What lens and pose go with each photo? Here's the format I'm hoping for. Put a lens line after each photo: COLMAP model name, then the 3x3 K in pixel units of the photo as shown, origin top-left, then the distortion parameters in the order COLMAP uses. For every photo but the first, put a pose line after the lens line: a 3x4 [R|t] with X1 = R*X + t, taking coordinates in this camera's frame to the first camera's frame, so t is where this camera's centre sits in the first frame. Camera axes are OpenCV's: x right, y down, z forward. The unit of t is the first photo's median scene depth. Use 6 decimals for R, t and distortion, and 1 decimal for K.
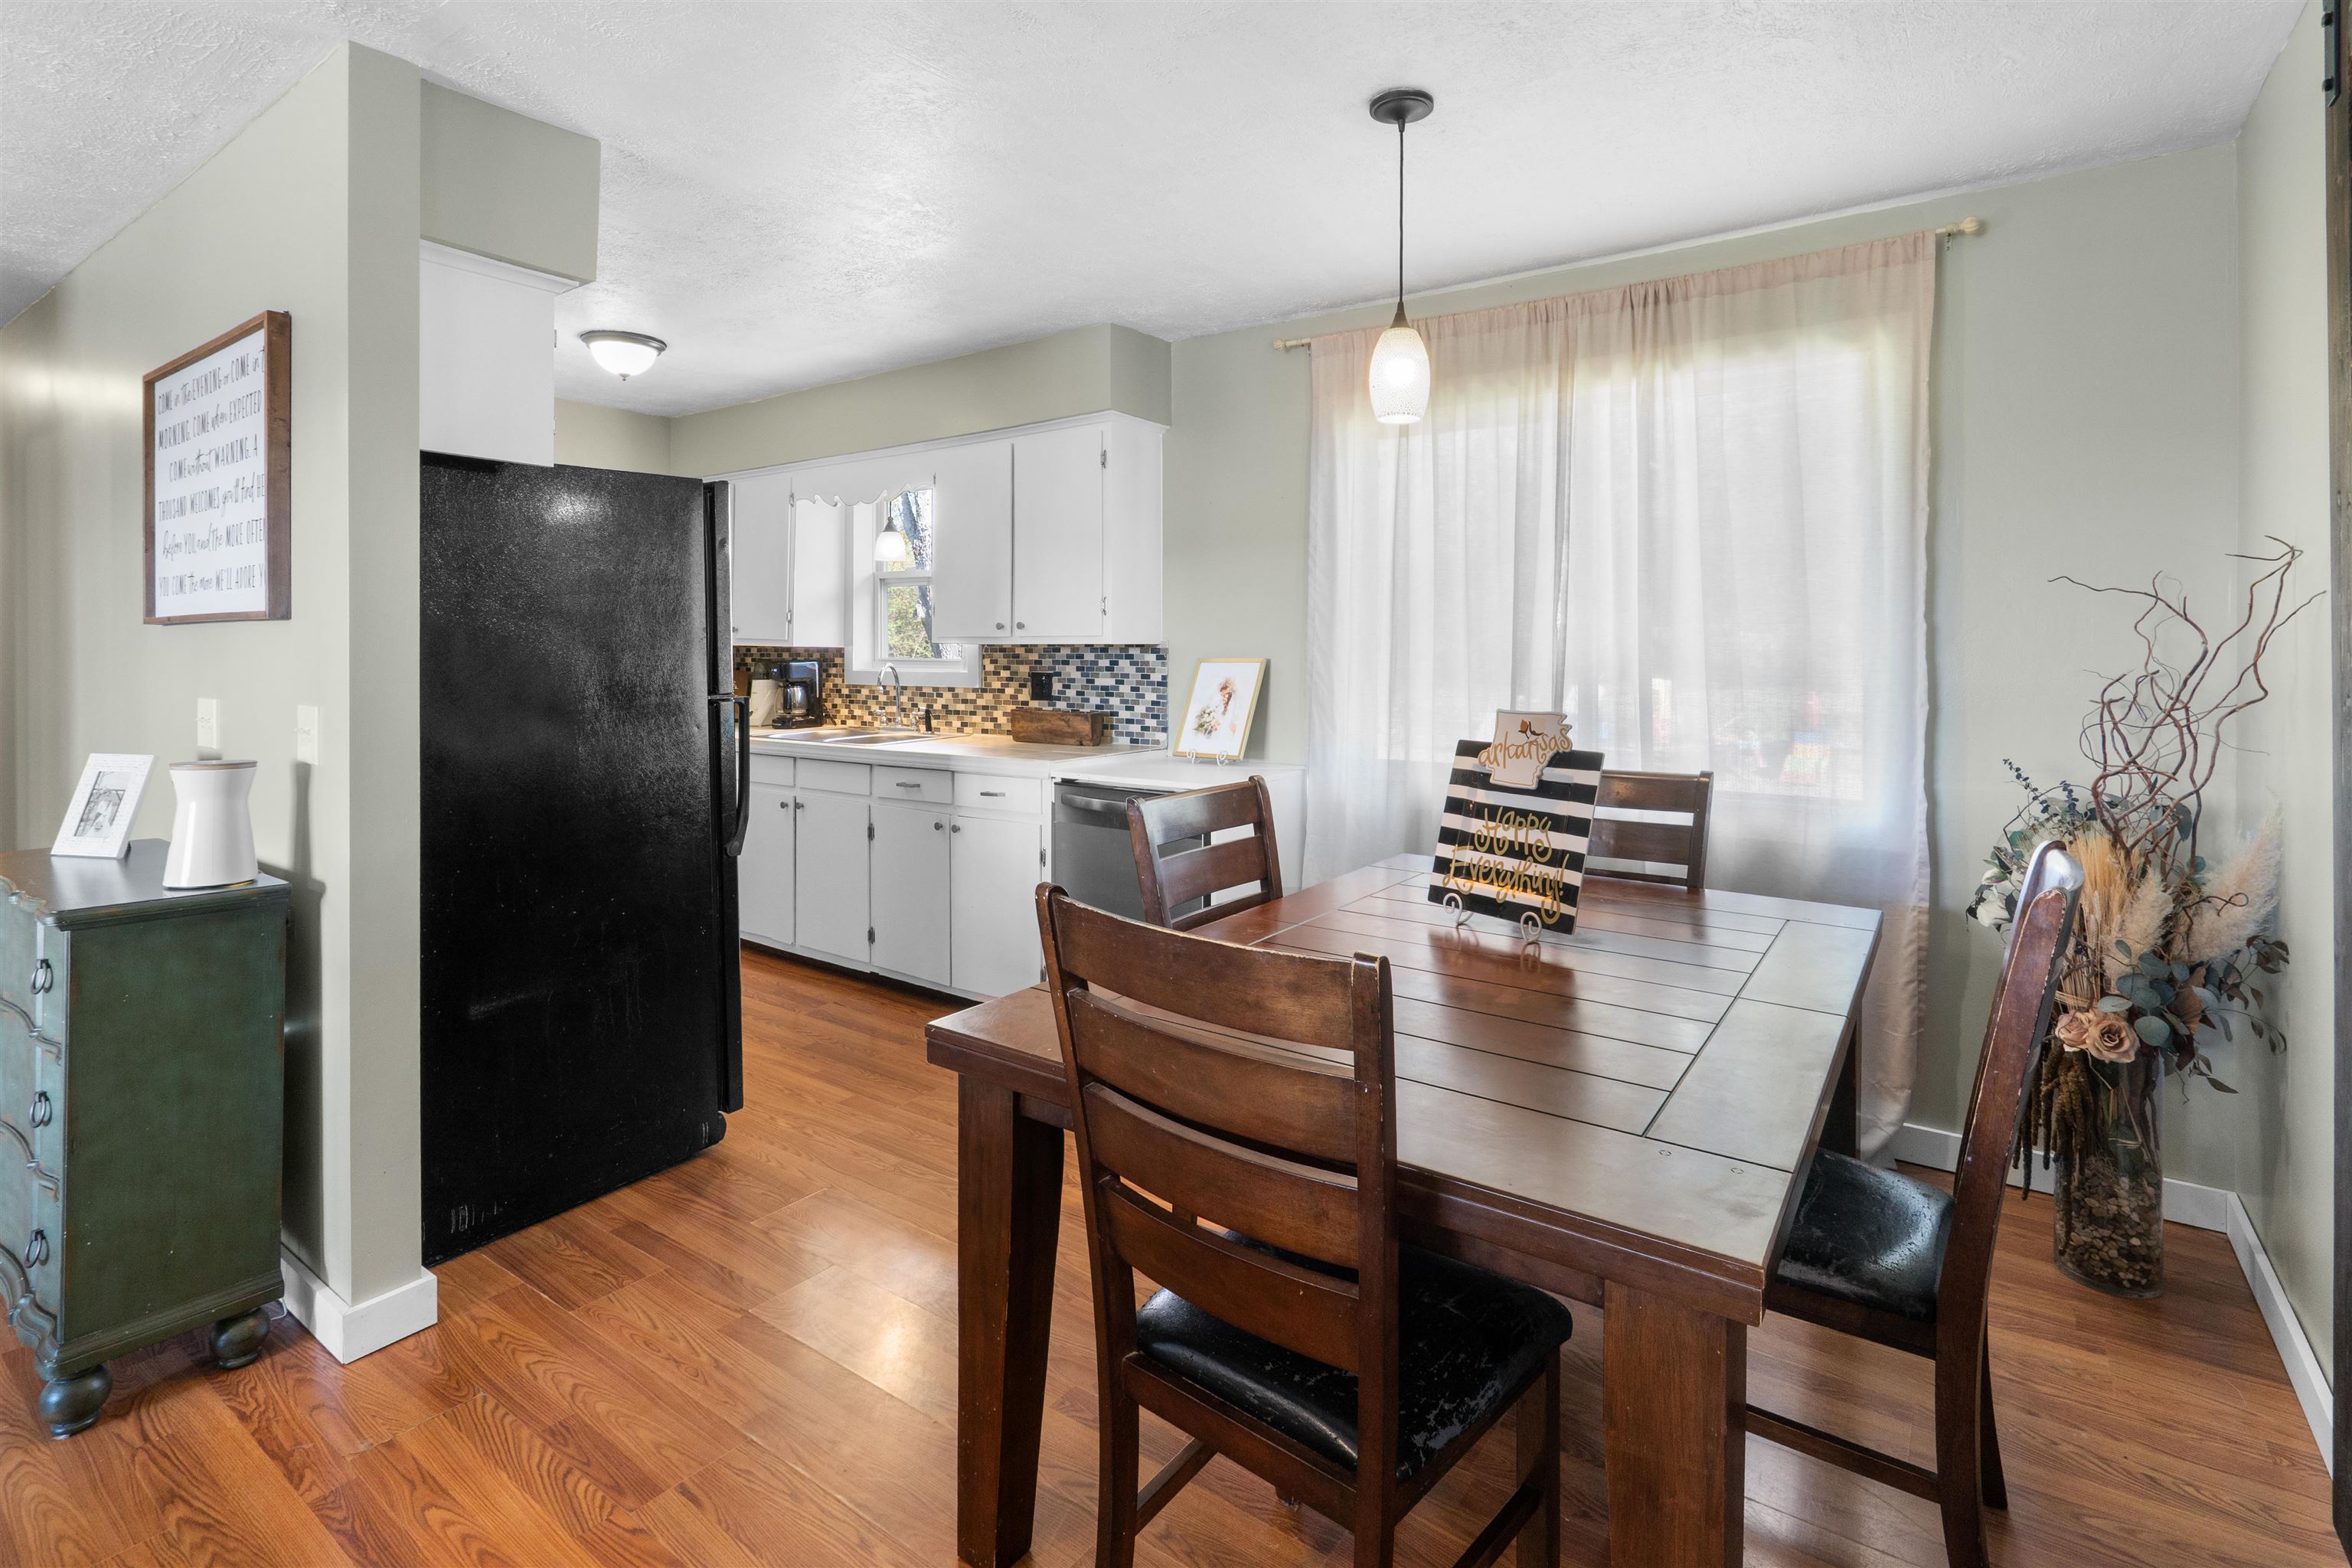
lens RADIAL K [[1112.9, 0, 1171.6], [0, 1112.9, 670.3], [0, 0, 1]] dist [-0.006826, 0.001704]
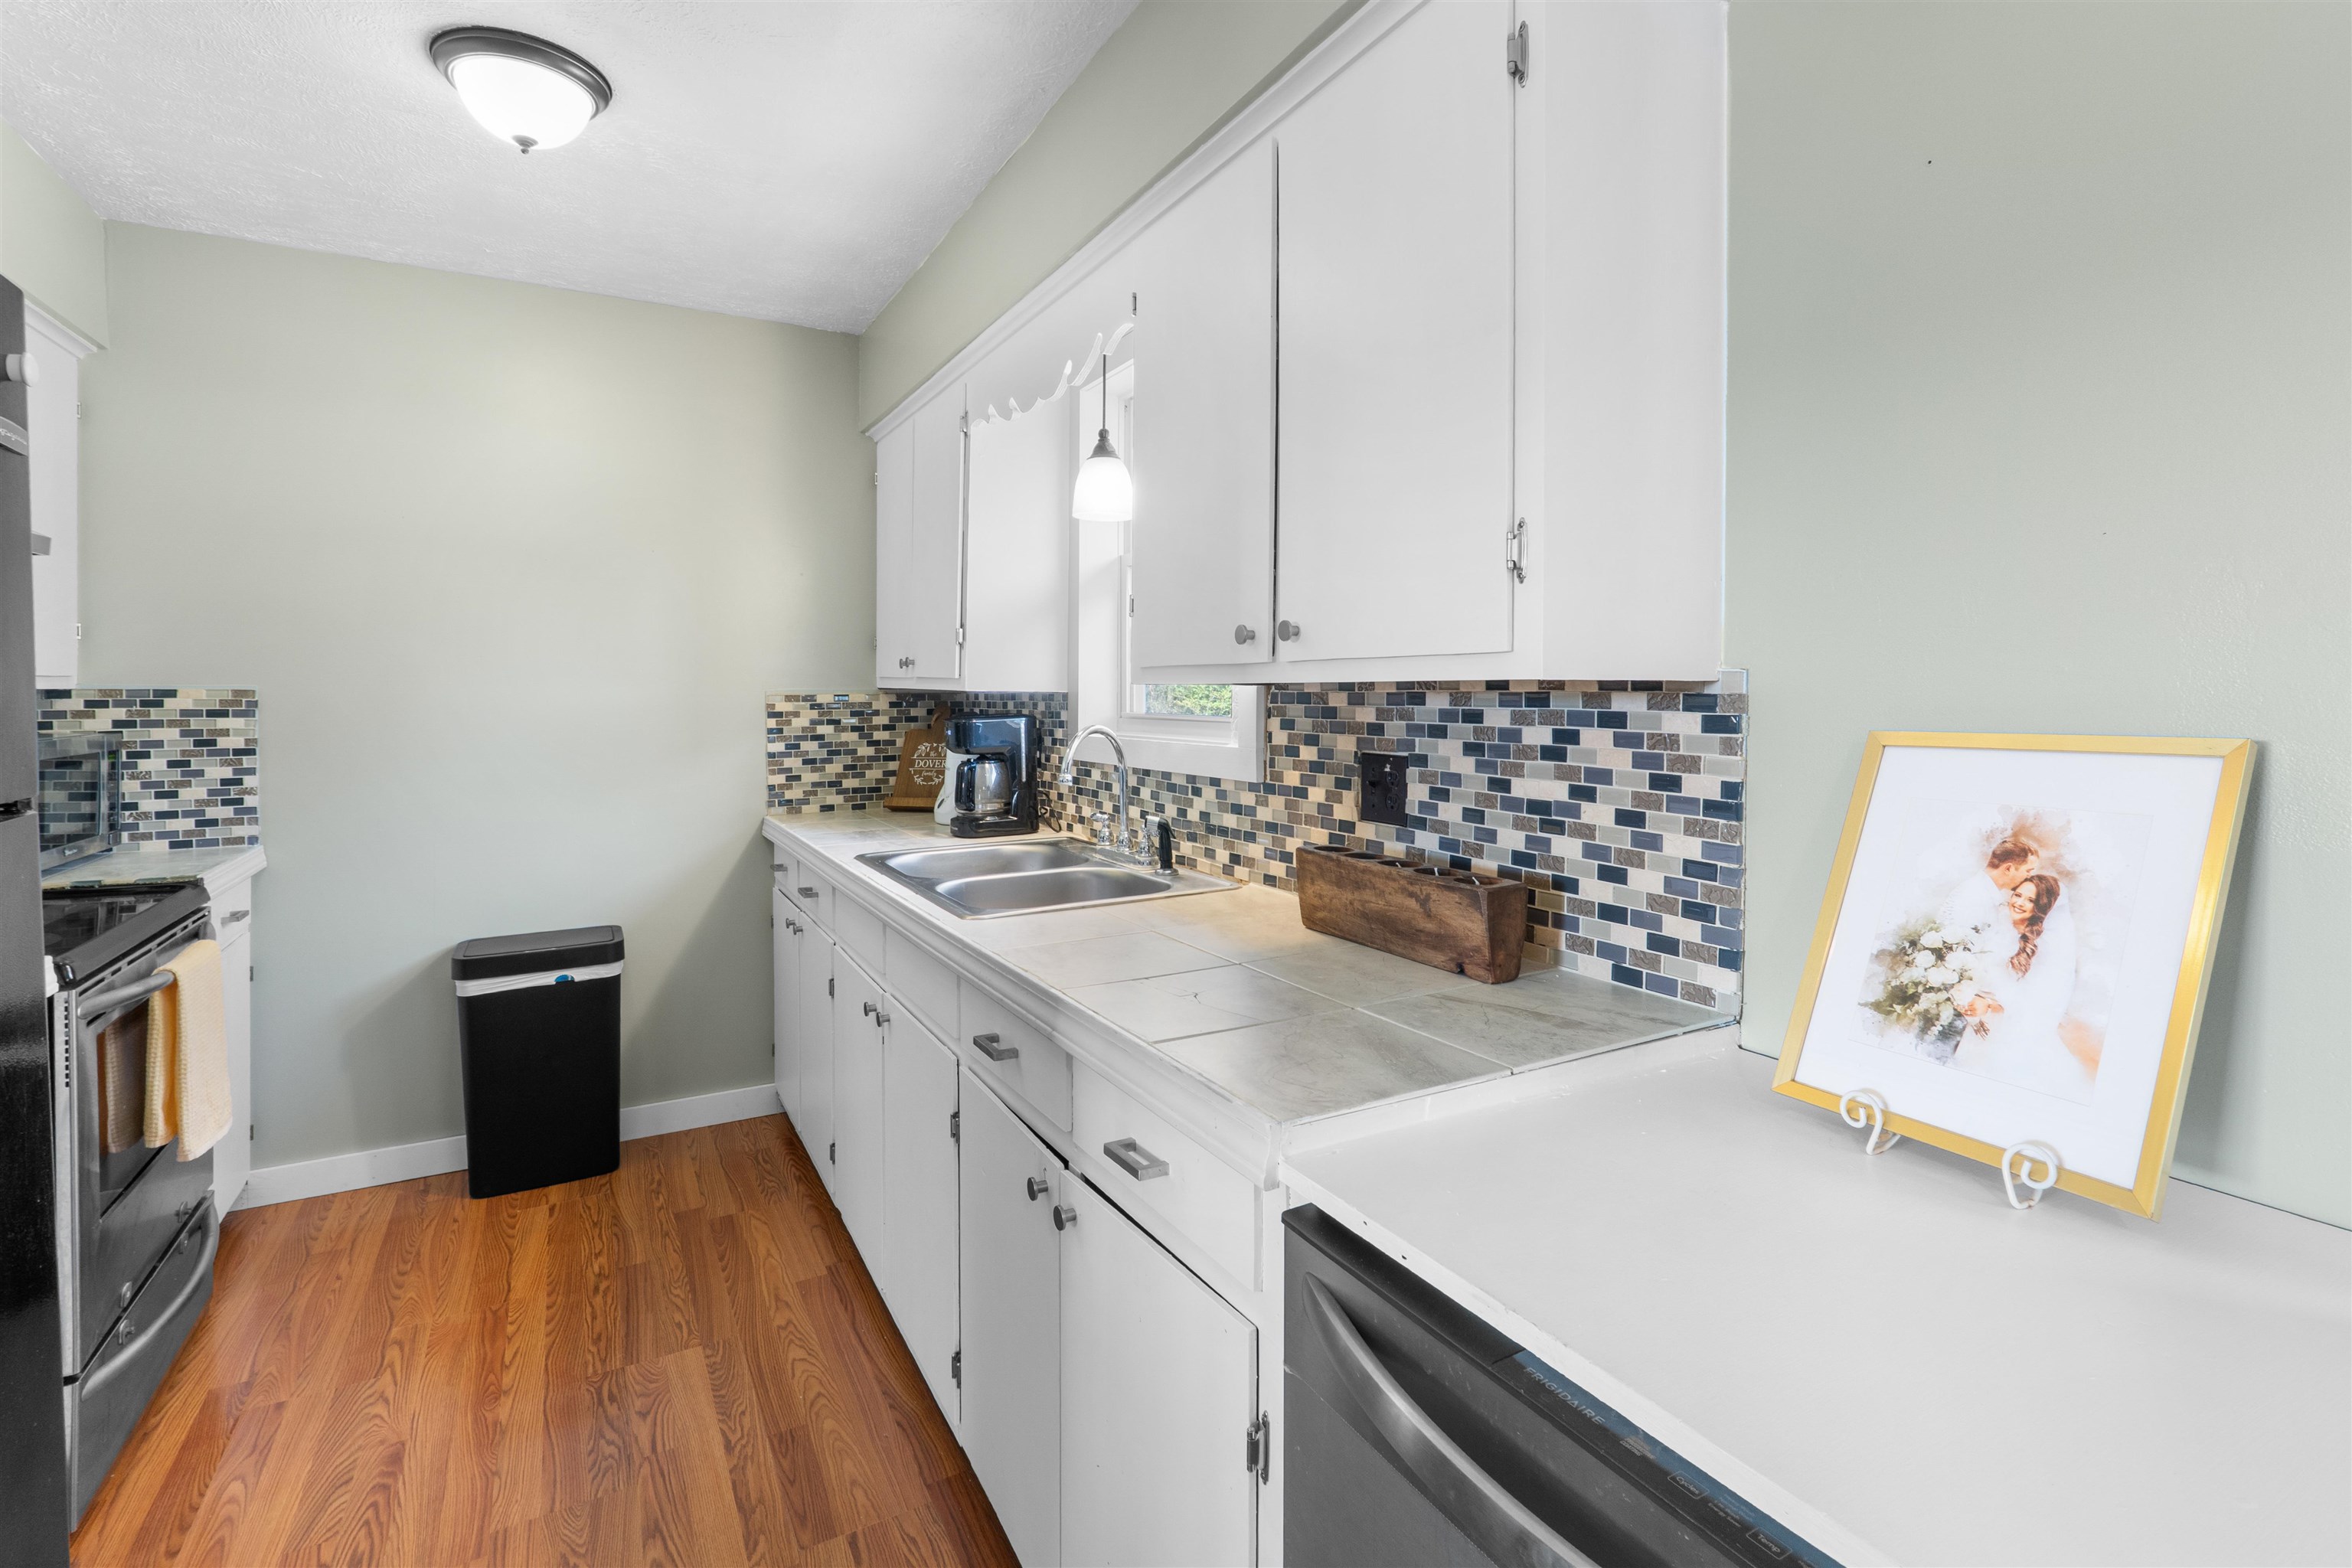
lens RADIAL K [[1112.9, 0, 1174.6], [0, 1112.9, 714.0], [0, 0, 1]] dist [-0.006826, 0.001704]
pose [[0.905578, 0.008089, -0.424102, -0.015224], [-0.008725, 0.999962, 0.000441, -0.012470], [0.424090, 0.003301, 0.905614, 0.620973]]
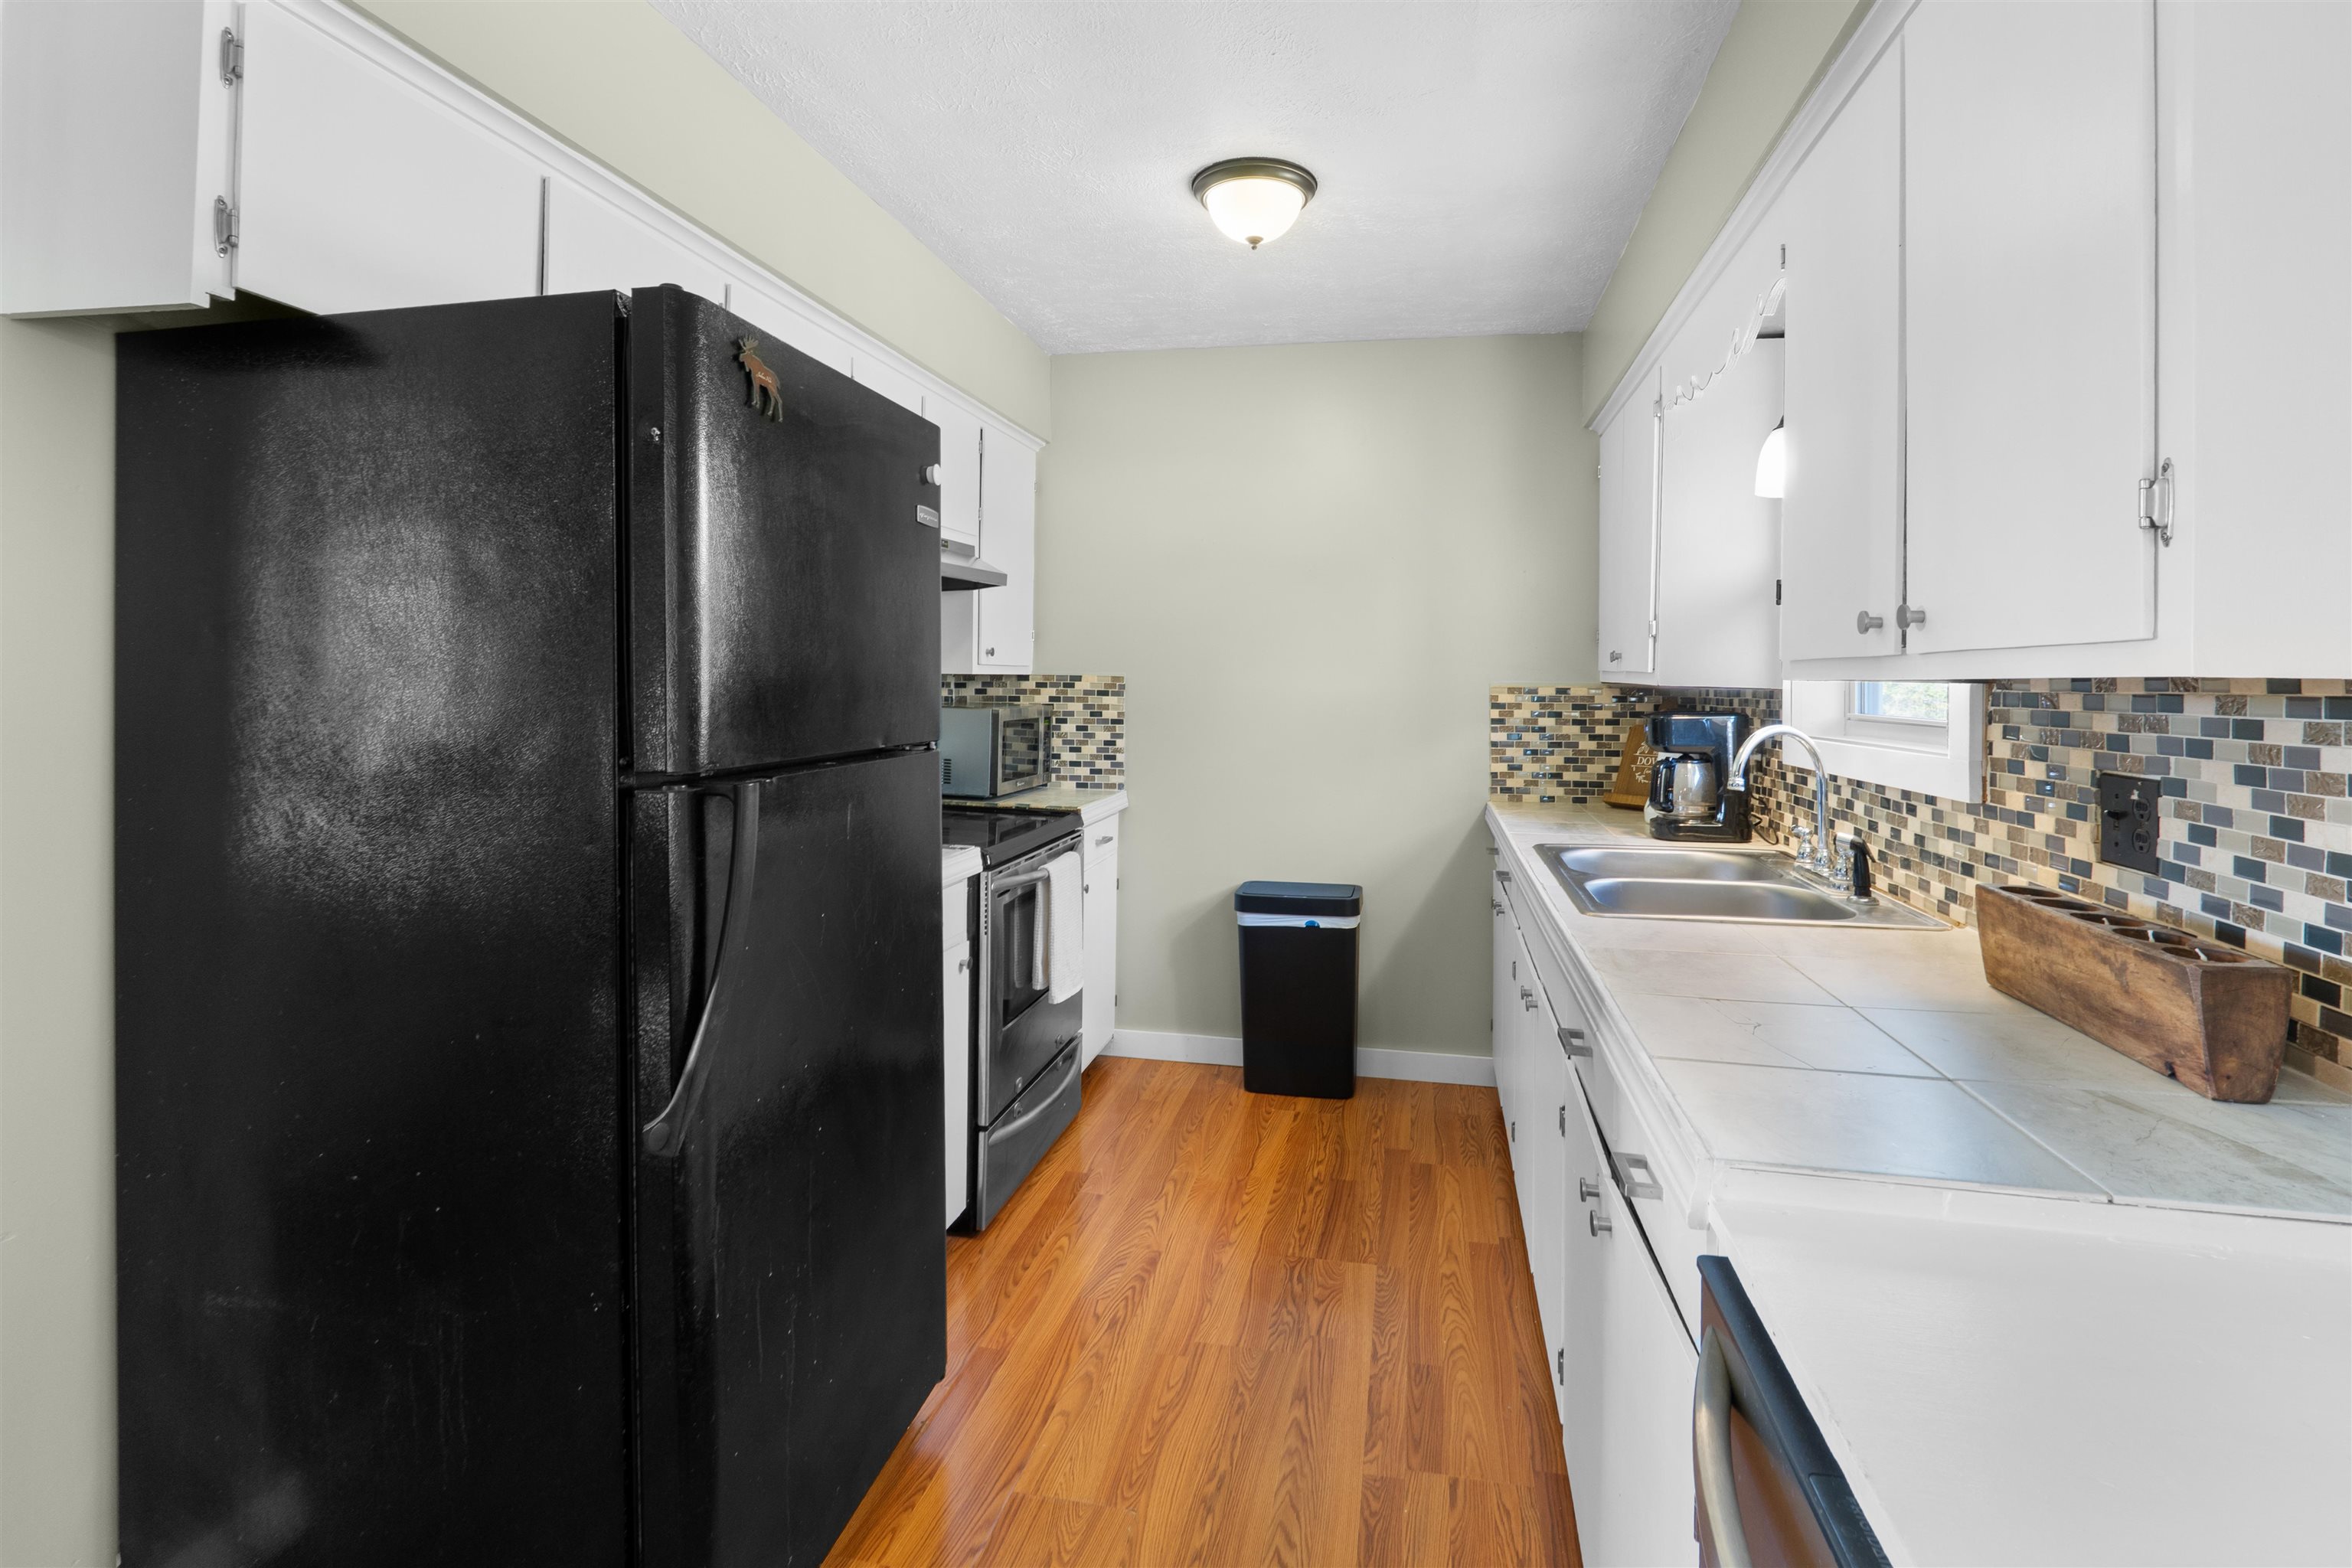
lens RADIAL K [[1112.9, 0, 1176.2], [0, 1112.9, 689.3], [0, 0, 1]] dist [-0.006826, 0.001704]
pose [[0.403144, 0.014083, -0.915028, 0.055529], [-0.035661, 0.999364, -0.000330, -0.012743], [0.914441, 0.032764, 0.403390, 0.658528]]
